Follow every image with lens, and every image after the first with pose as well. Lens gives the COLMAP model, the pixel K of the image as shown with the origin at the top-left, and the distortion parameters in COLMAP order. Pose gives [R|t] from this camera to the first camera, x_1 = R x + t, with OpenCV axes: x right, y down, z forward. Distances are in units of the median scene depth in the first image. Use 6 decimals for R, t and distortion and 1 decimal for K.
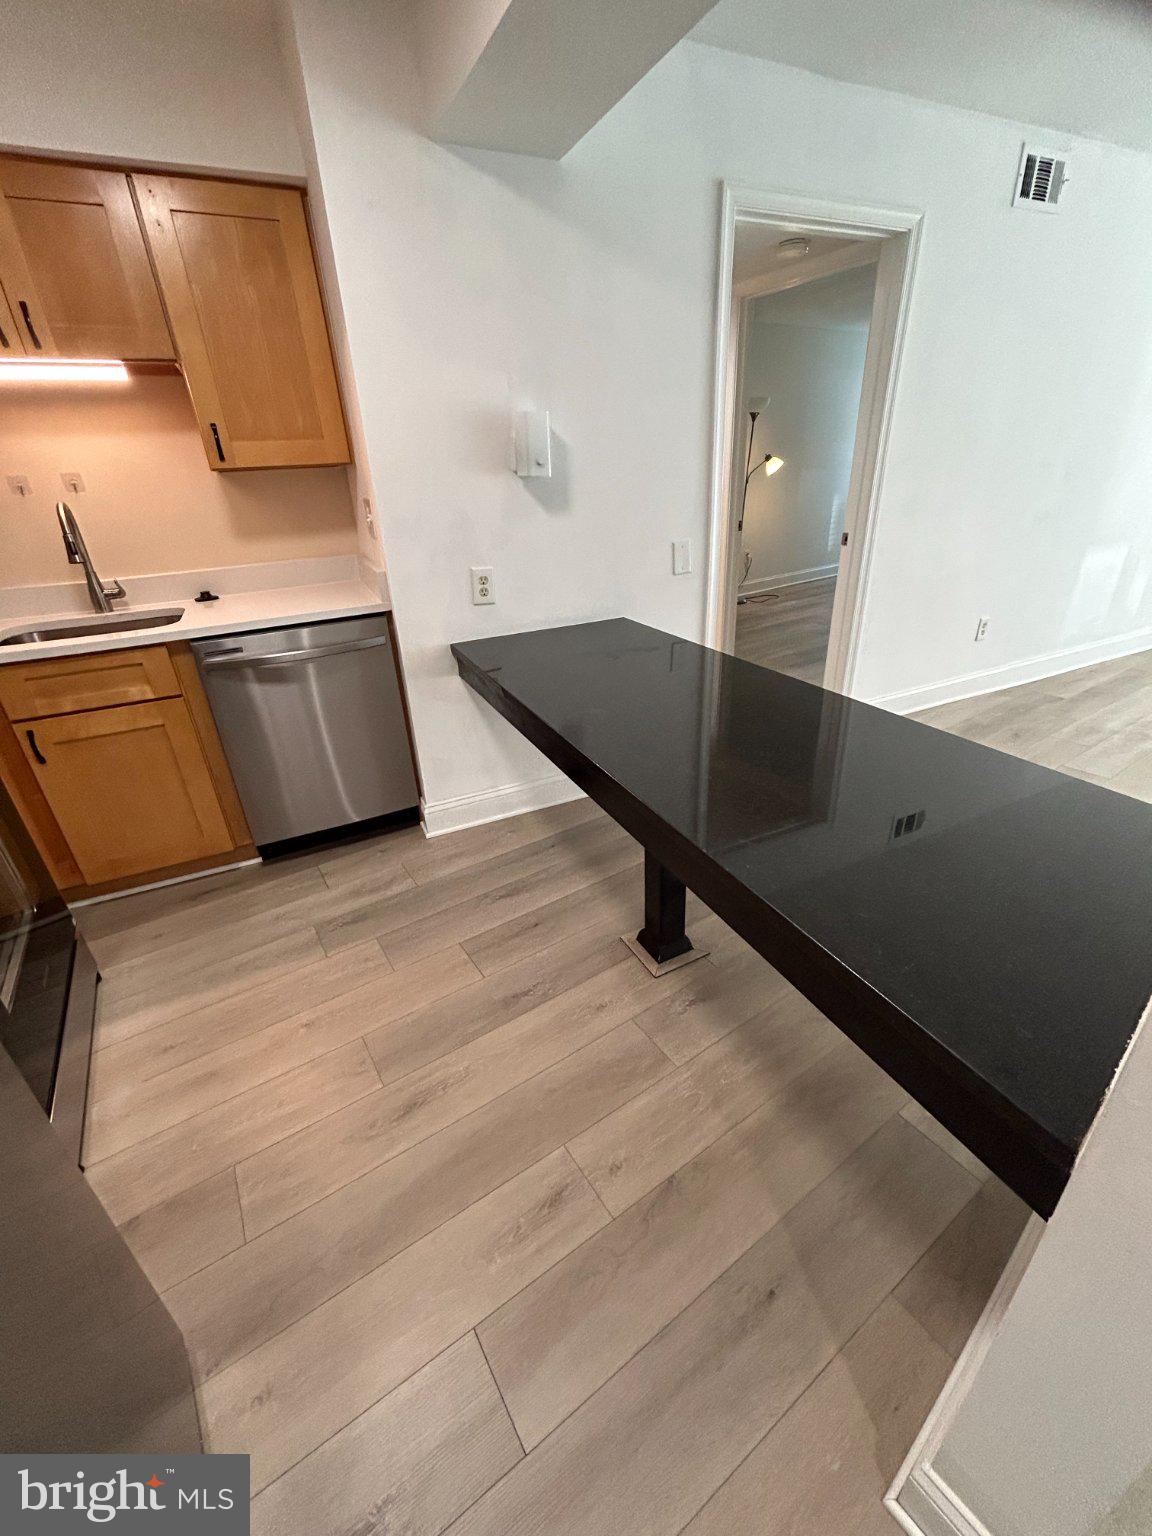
lens RADIAL K [[623.1, 0, 568.9], [0, 623.1, 771.6], [0, 0, 1]] dist [0.000318, 0.000199]
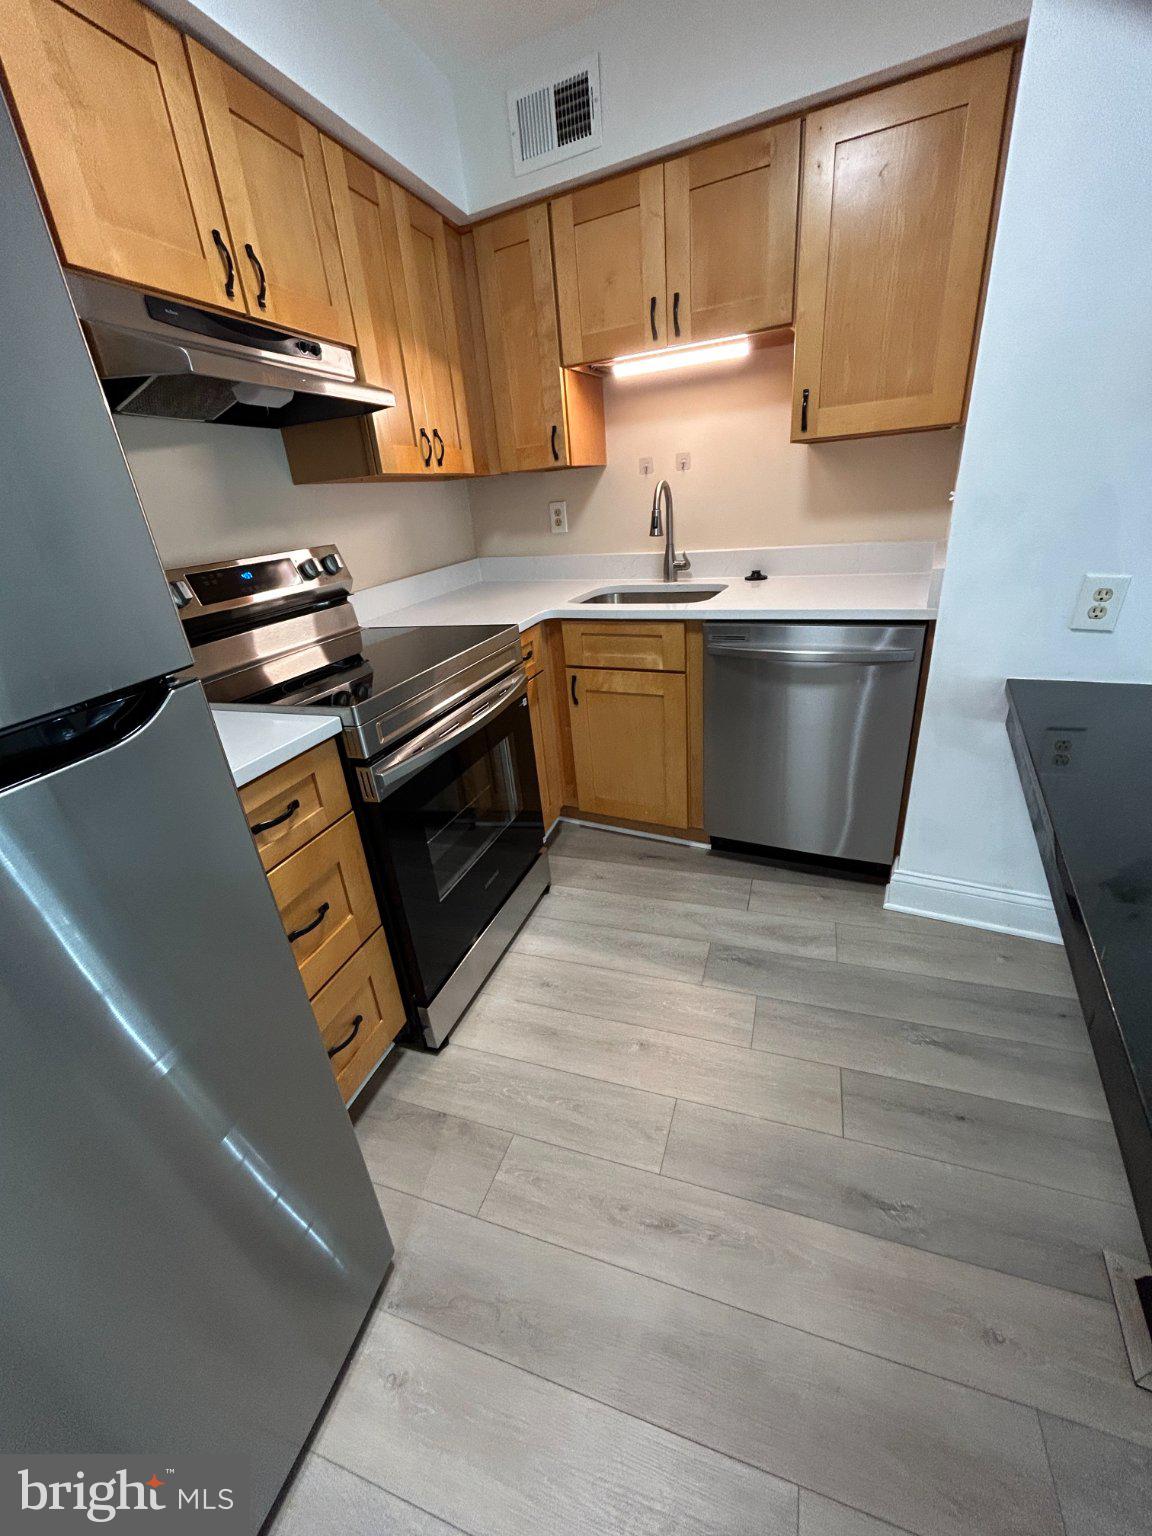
lens RADIAL K [[623.1, 0, 578.1], [0, 623.1, 768.6], [0, 0, 1]] dist [0.000318, 0.000199]
pose [[0.619093, 0.319435, -0.717415, 0.046758], [-0.291466, 0.941749, 0.167801, -0.088274], [0.729226, 0.105218, 0.676135, 0.189320]]
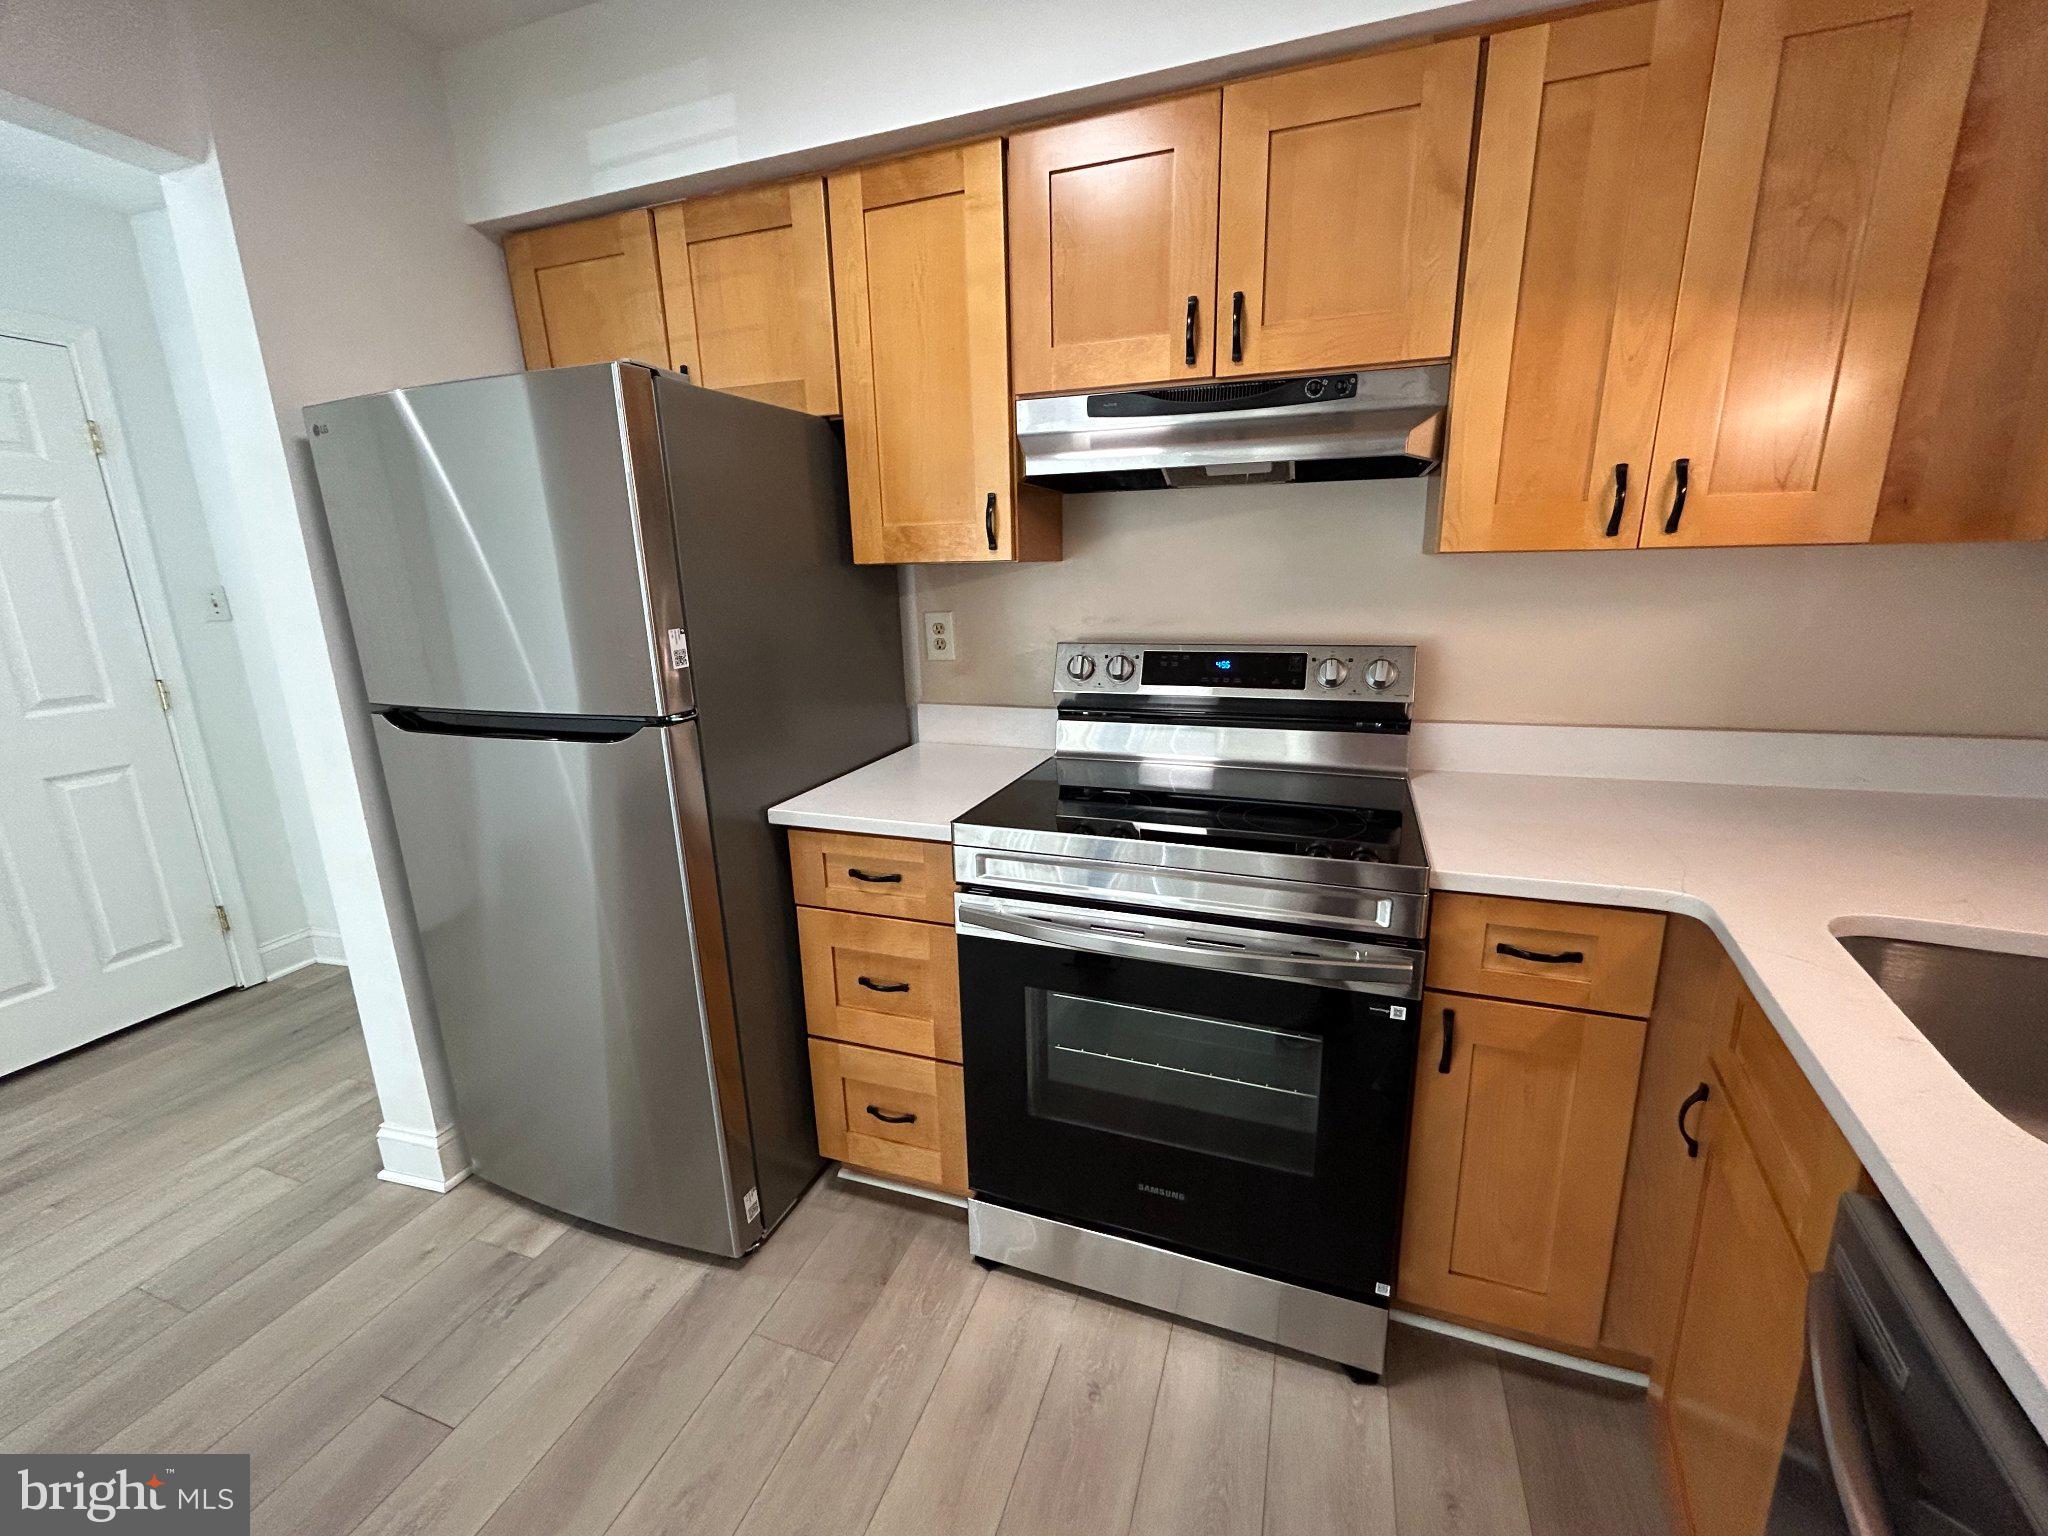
lens RADIAL K [[830.8, 0, 1016.7], [0, 830.8, 768.8], [0, 0, 1]] dist [0.000318, 0.000199]
pose [[-0.799629, 0.212845, -0.561507, -0.169802], [-0.192976, 0.794392, 0.575935, -0.423930], [0.568641, 0.568892, -0.594145, 0.824908]]
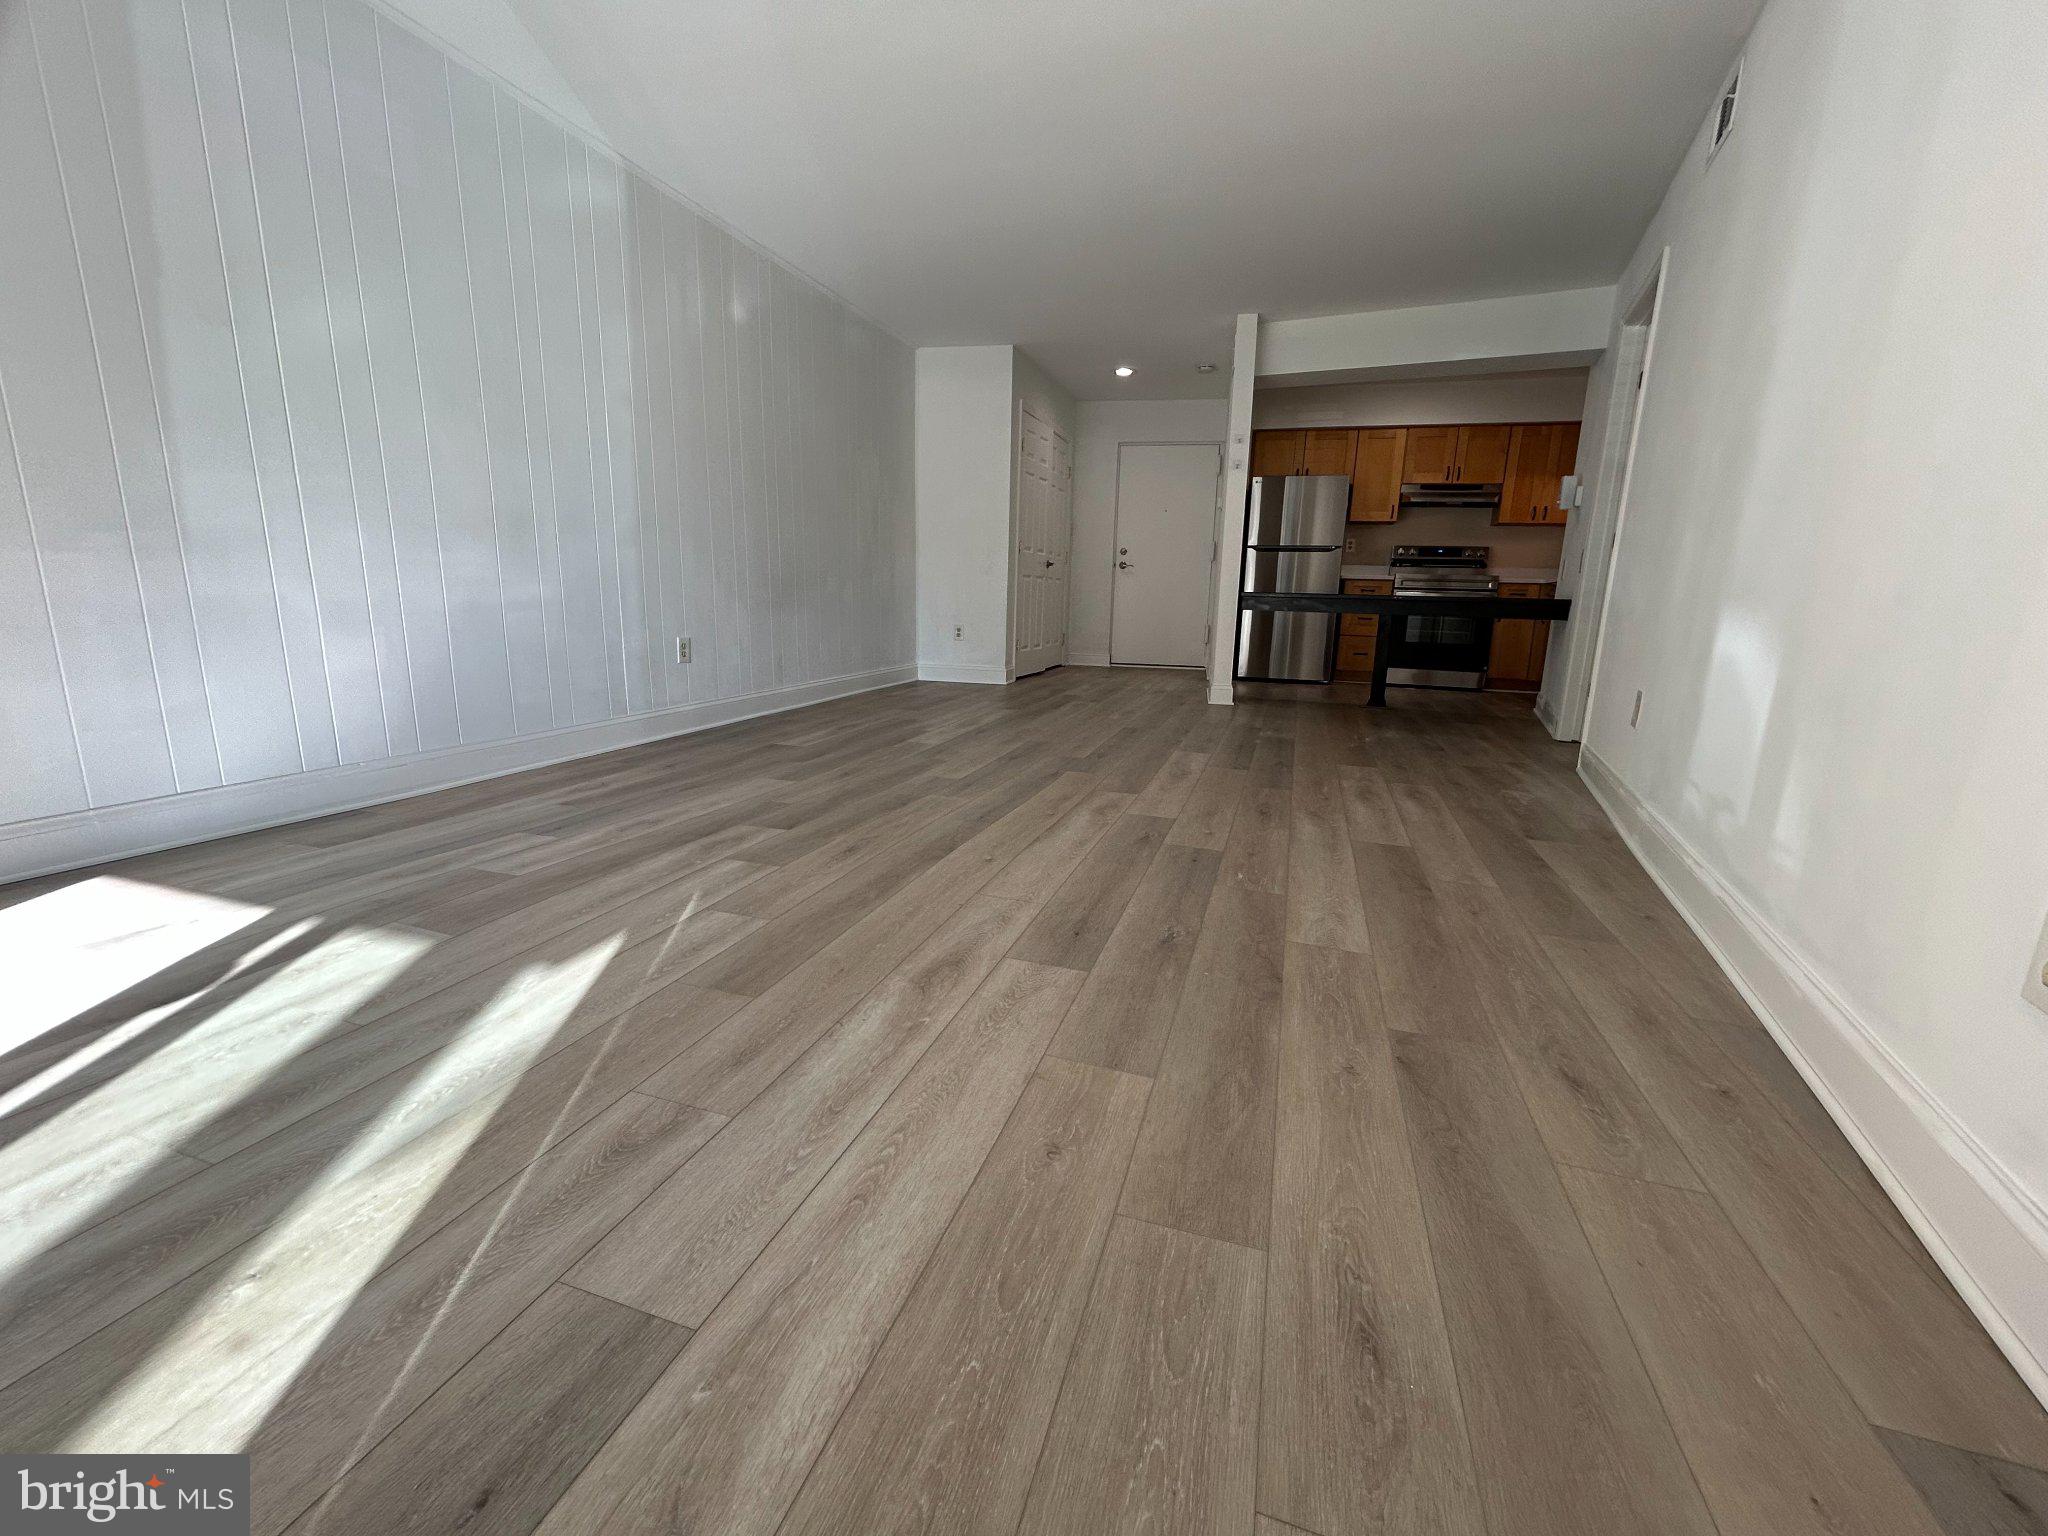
lens RADIAL K [[830.8, 0, 1038.8], [0, 830.8, 765.6], [0, 0, 1]] dist [0.000318, 0.000199]
pose [[-0.774993, 0.158594, -0.611746, 2.621006], [-0.261495, 0.800772, 0.538874, -0.755542], [0.575331, 0.577592, -0.579122, 1.896065]]
